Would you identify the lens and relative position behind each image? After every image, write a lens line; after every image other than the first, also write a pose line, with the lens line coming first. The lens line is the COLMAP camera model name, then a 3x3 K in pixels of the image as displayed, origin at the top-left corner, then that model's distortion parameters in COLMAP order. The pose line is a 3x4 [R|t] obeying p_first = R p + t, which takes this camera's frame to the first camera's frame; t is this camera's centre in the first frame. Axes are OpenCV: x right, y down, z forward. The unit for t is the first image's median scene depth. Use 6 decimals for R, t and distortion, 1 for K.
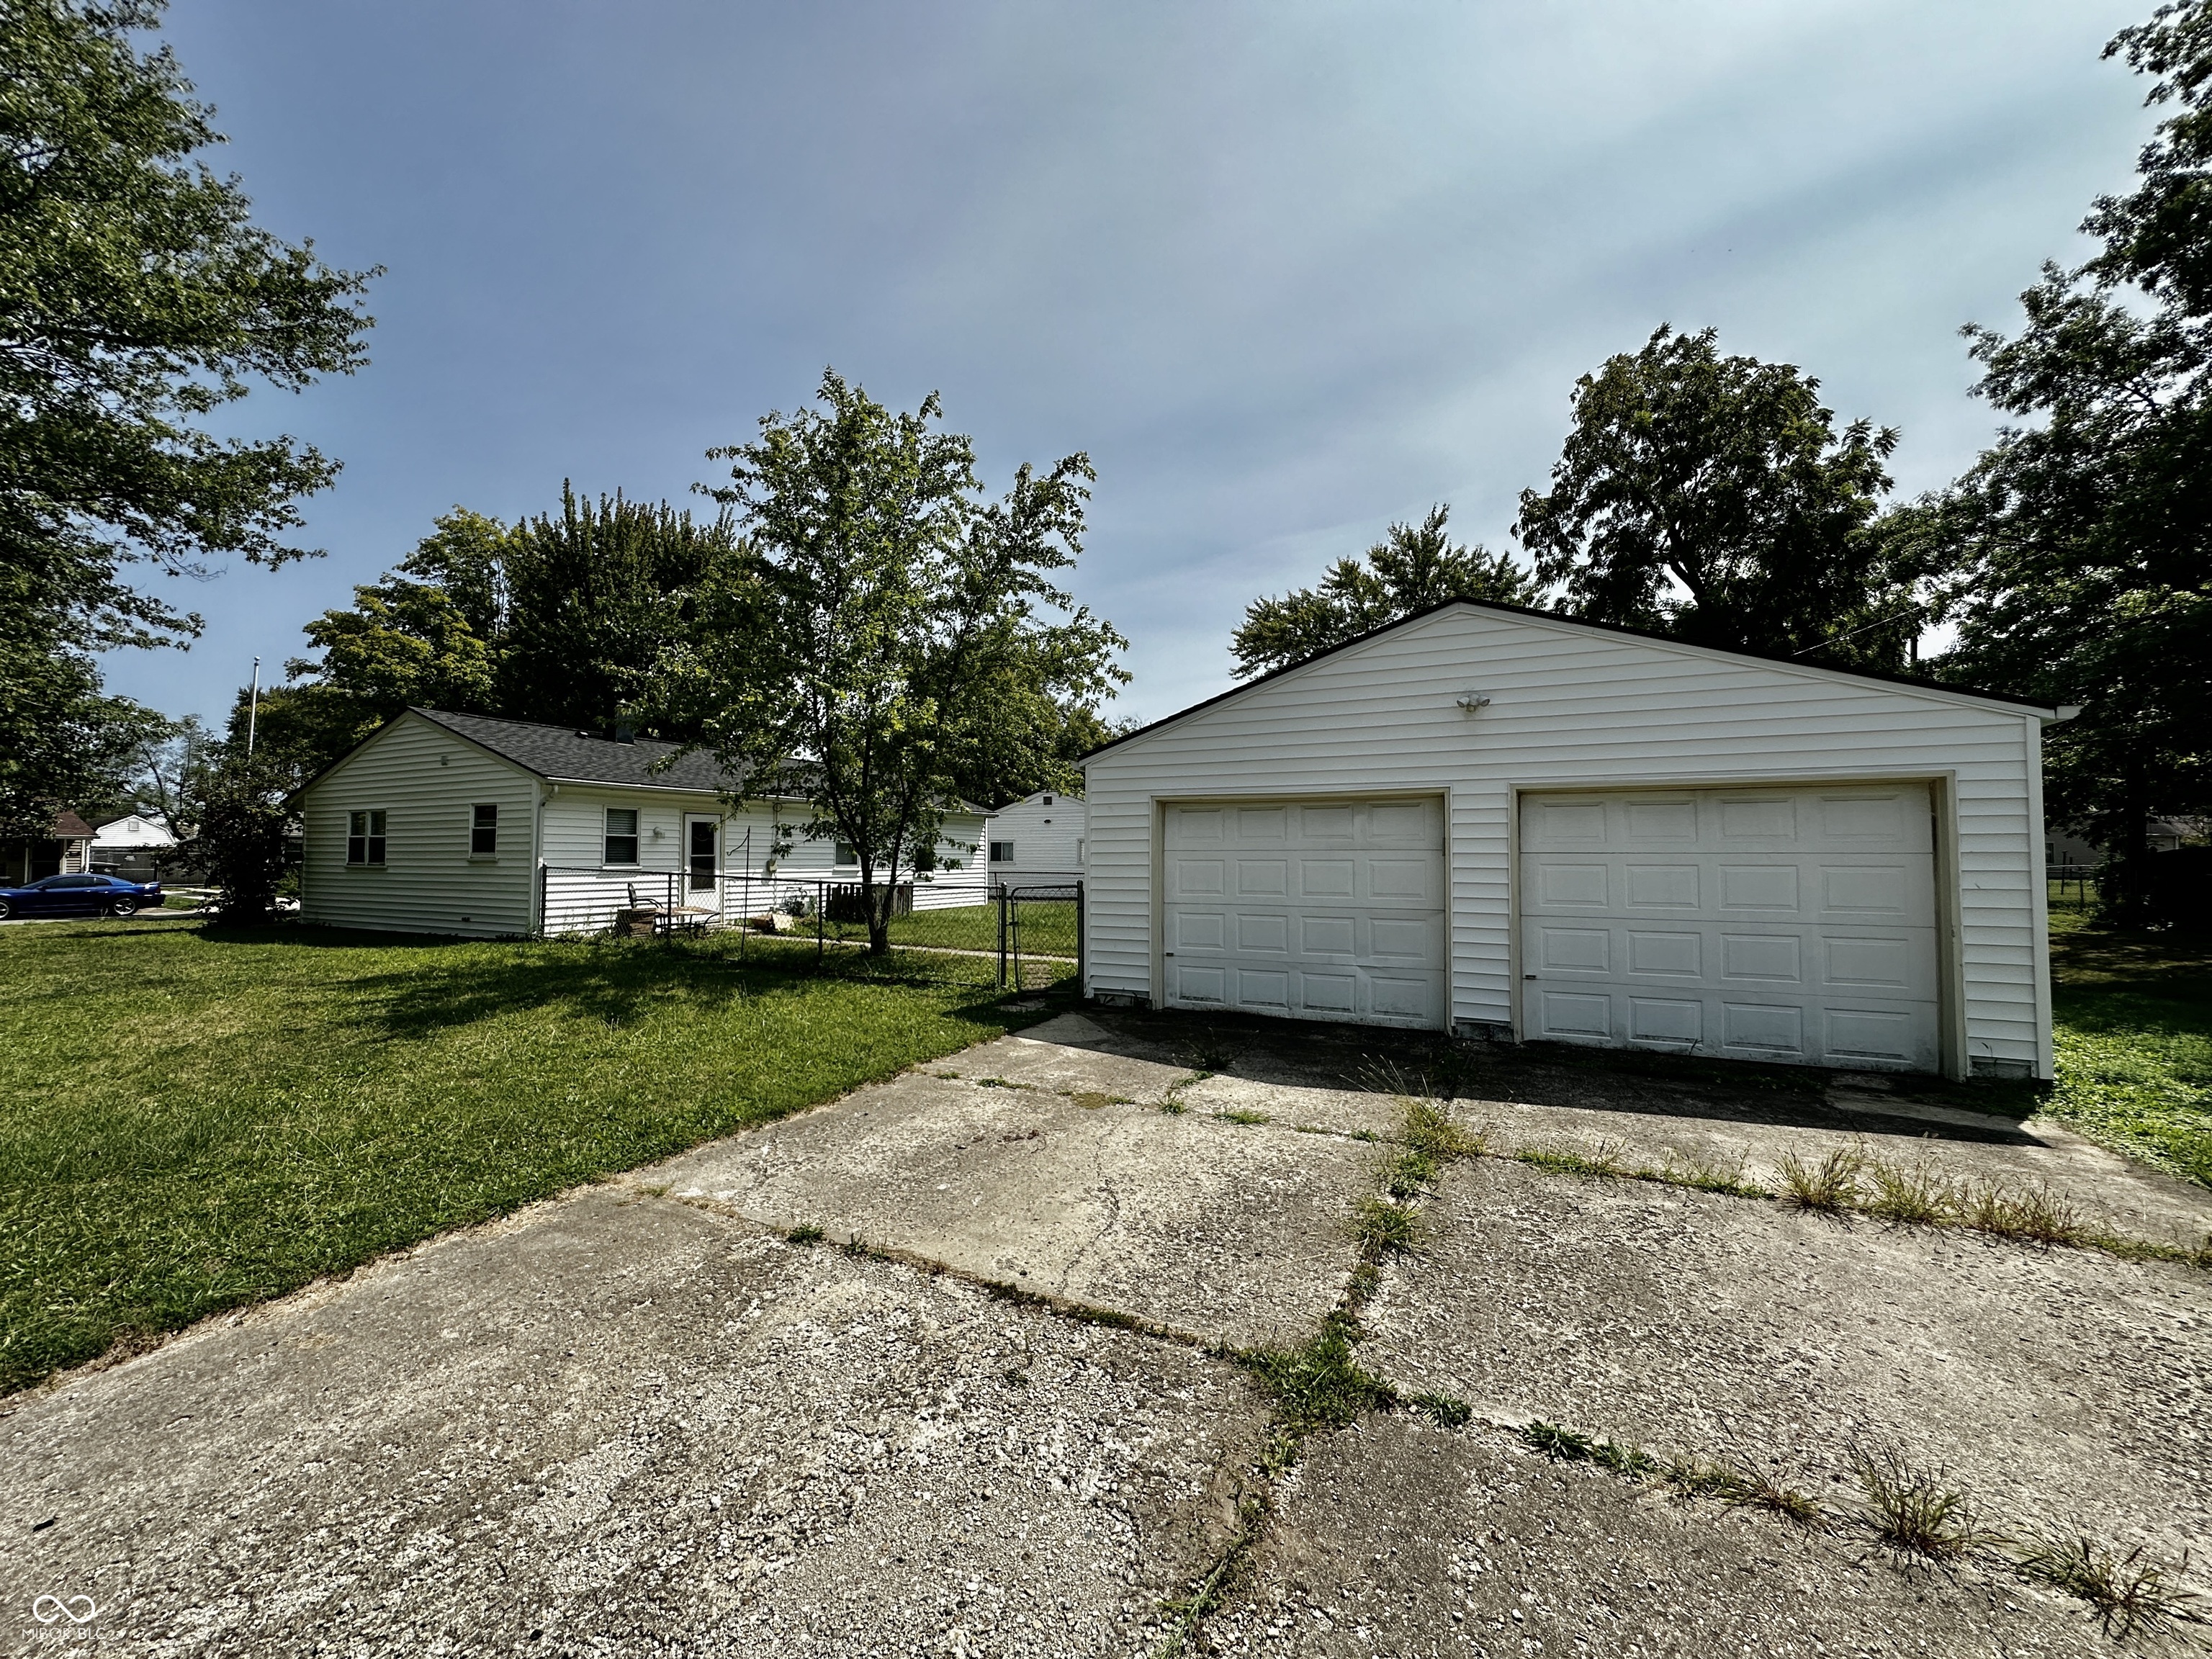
lens RADIAL K [[869.8, 0, 1103.4], [0, 869.8, 832.4], [0, 0, 1]] dist [-0.005644, -0.000755]
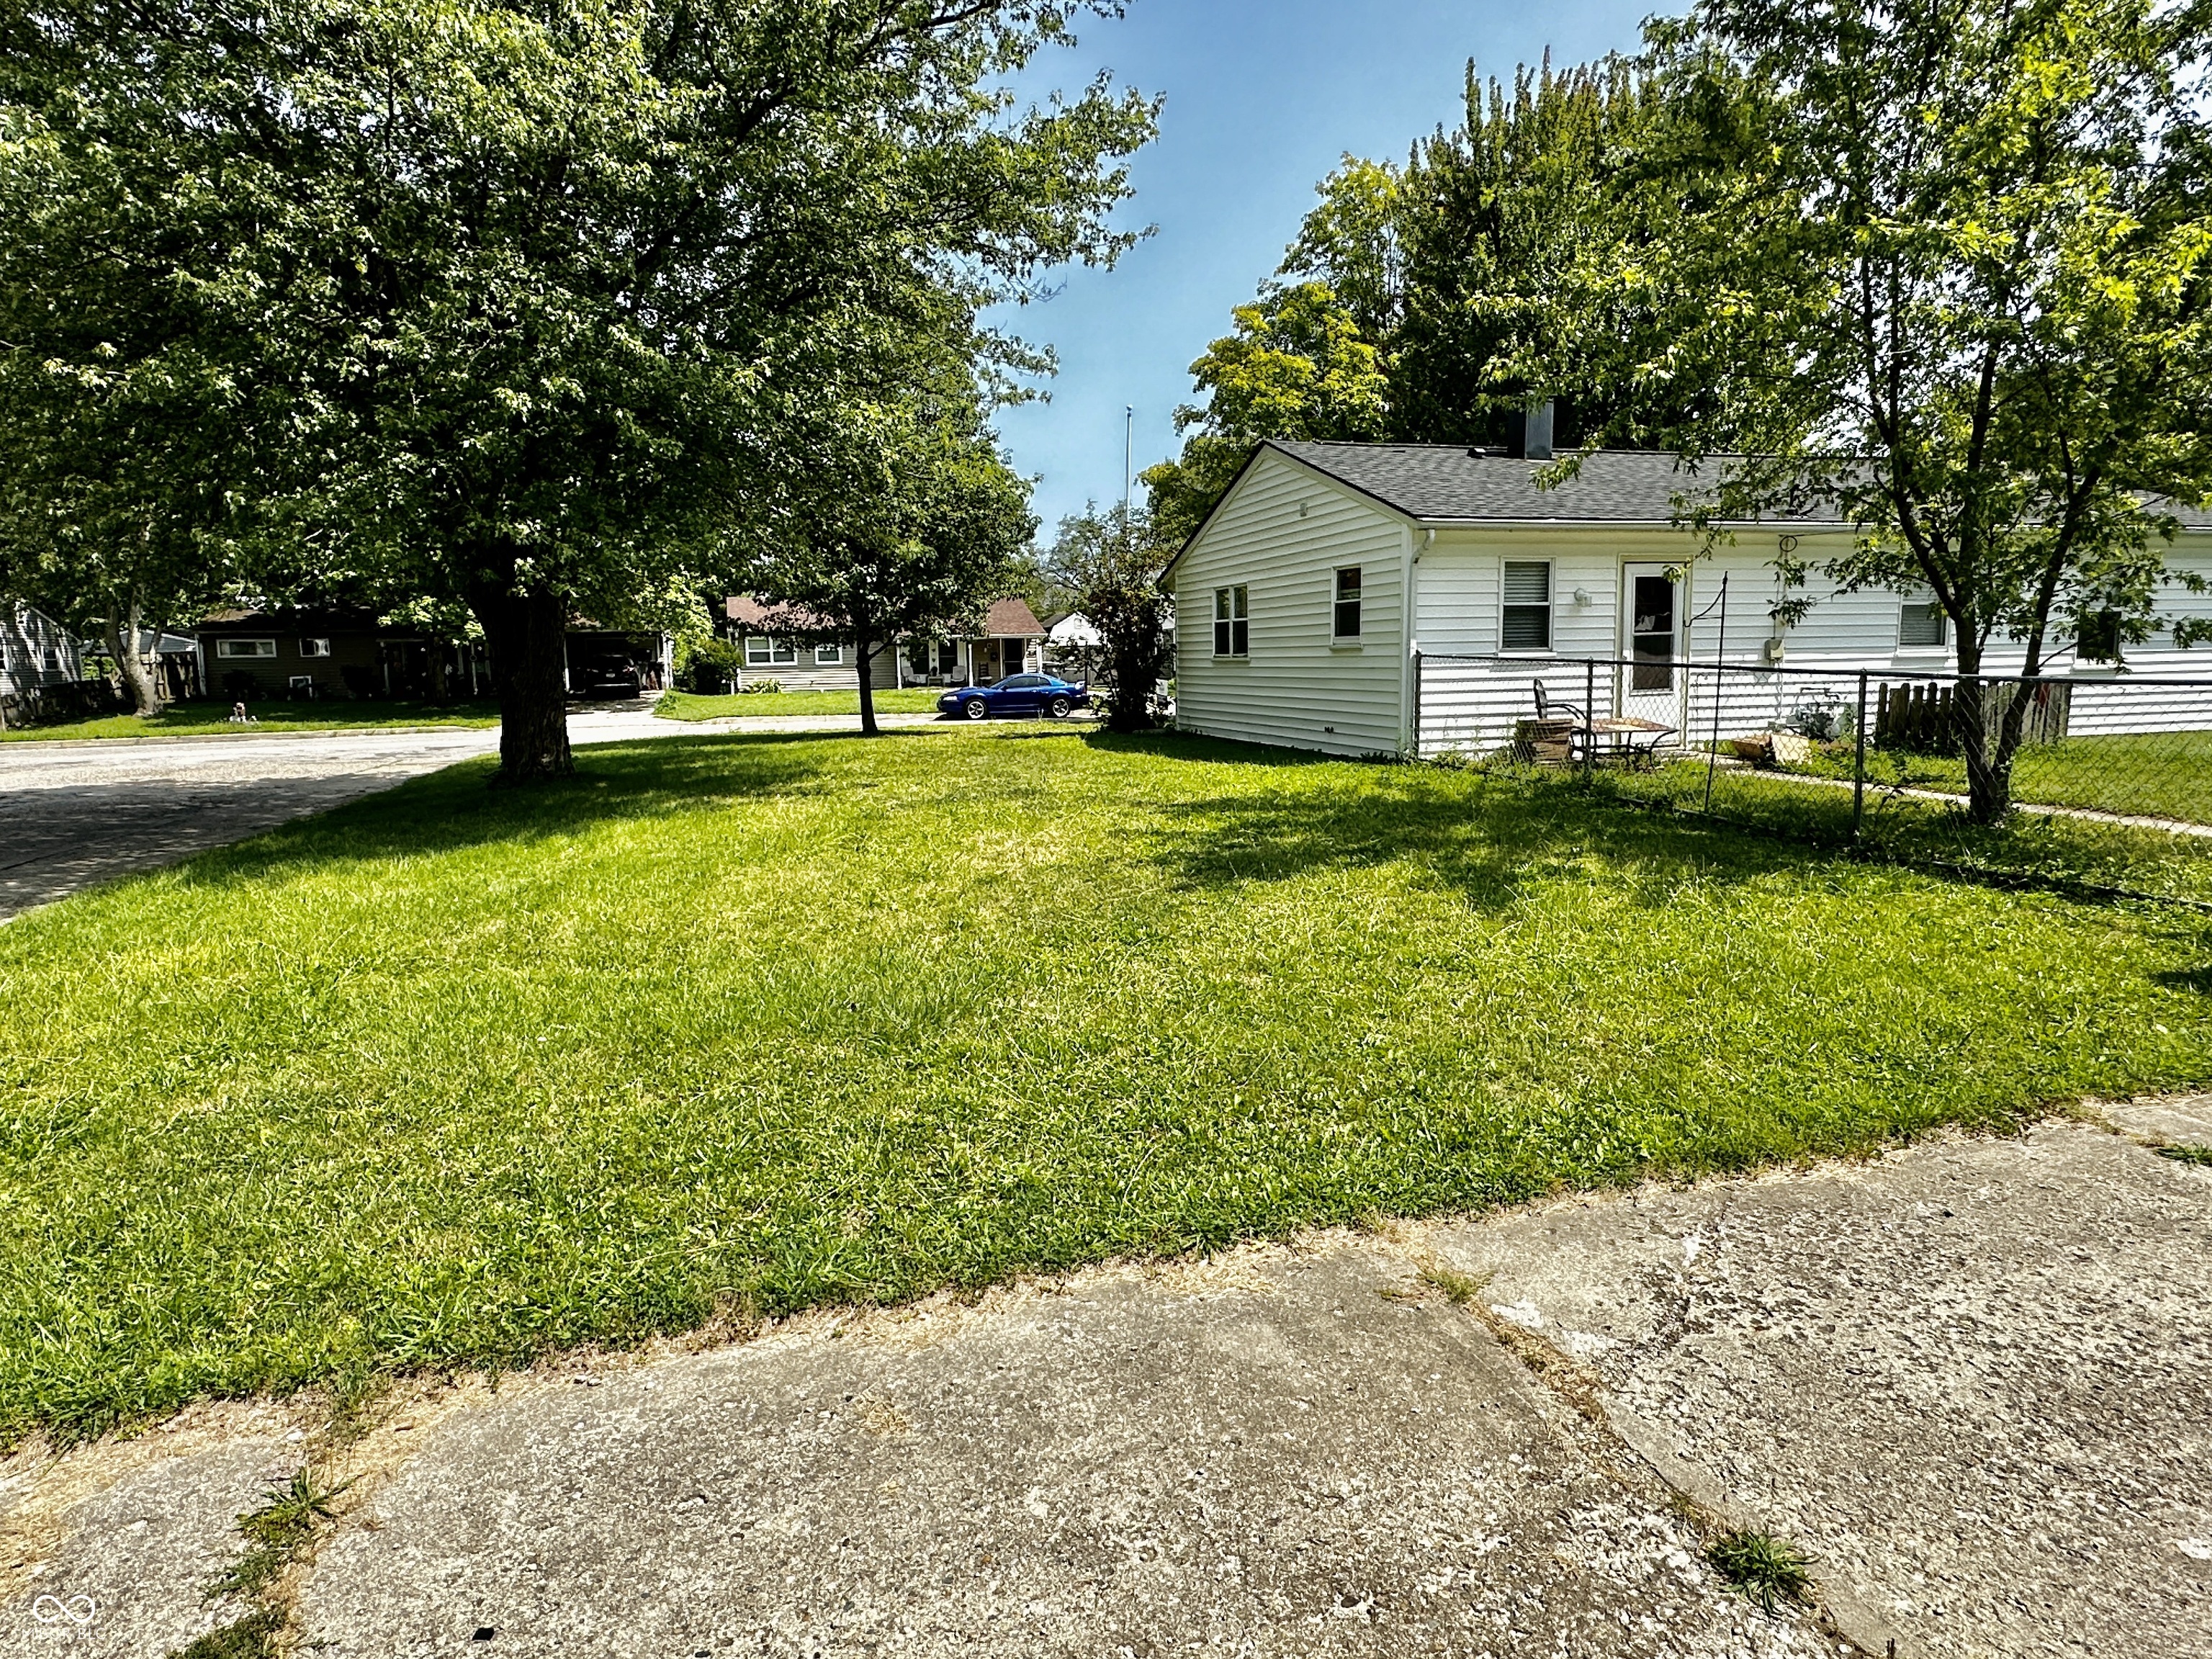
lens RADIAL K [[1368.2, 0, 1092.7], [0, 1368.2, 830.4], [0, 0, 1]] dist [-0.002847, 0.007281]
pose [[0.675616, 0.080785, -0.732814, -0.041538], [0.040516, 0.988408, 0.146315, 0.014294], [0.736139, -0.128543, 0.664512, 0.141222]]
